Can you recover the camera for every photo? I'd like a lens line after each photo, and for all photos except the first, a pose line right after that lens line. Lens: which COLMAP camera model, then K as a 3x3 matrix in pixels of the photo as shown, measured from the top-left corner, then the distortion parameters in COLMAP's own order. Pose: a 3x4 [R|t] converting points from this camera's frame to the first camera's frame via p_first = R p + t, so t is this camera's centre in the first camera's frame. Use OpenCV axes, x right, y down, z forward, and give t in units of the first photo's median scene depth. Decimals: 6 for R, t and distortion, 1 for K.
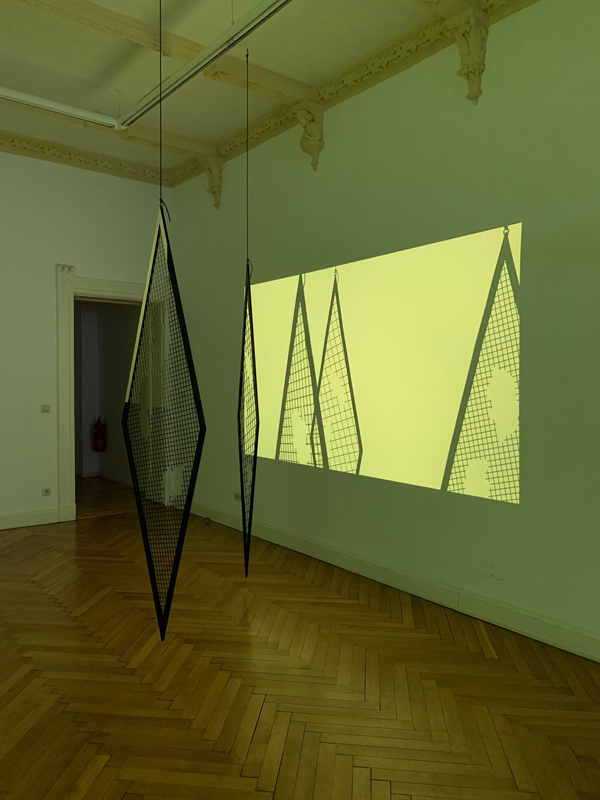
lens RADIAL K [[615.1, 0, 302.1], [0, 615.1, 393.9], [0, 0, 1]] dist [0.049896, -0.070852]
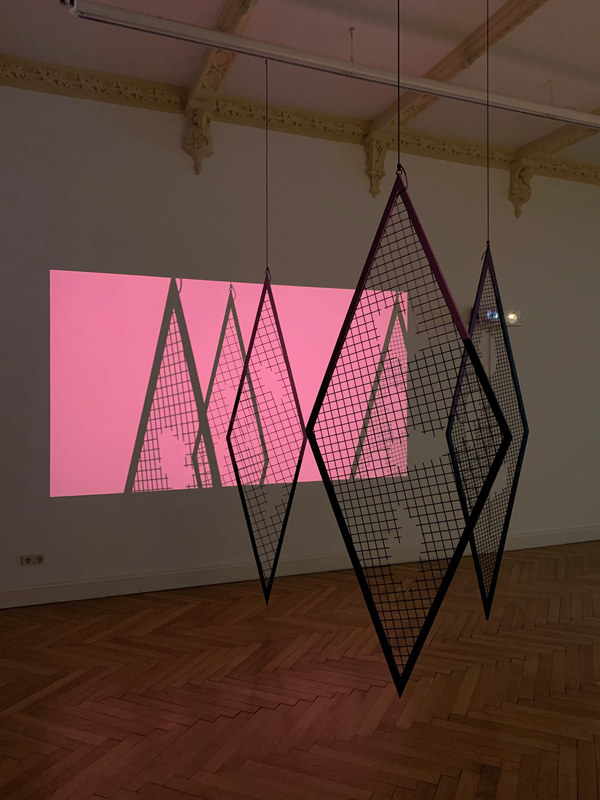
lens RADIAL K [[615.1, 0, 315.3], [0, 615.1, 389.1], [0, 0, 1]] dist [0.049896, -0.070852]
pose [[0.268940, 0.005937, 0.963139, -0.903968], [0.024942, 0.999603, -0.013127, -0.016263], [-0.962834, 0.027553, 0.268685, 0.623185]]
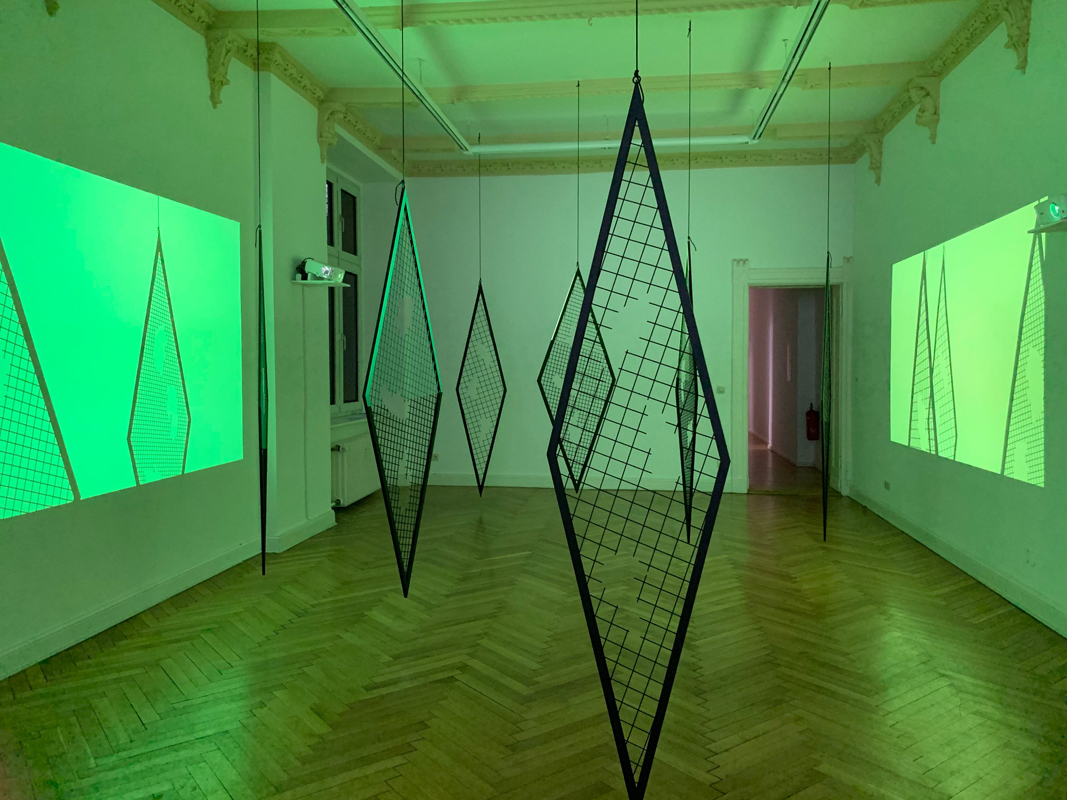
lens RADIAL K [[820.4, 0, 532.7], [0, 820.4, 402.9], [0, 0, 1]] dist [0.049896, -0.070852]
pose [[0.687159, 0.027691, -0.725979, 0.573250], [-0.012578, 0.999577, 0.026221, 0.017322], [0.726398, -0.008887, 0.687217, -0.363678]]
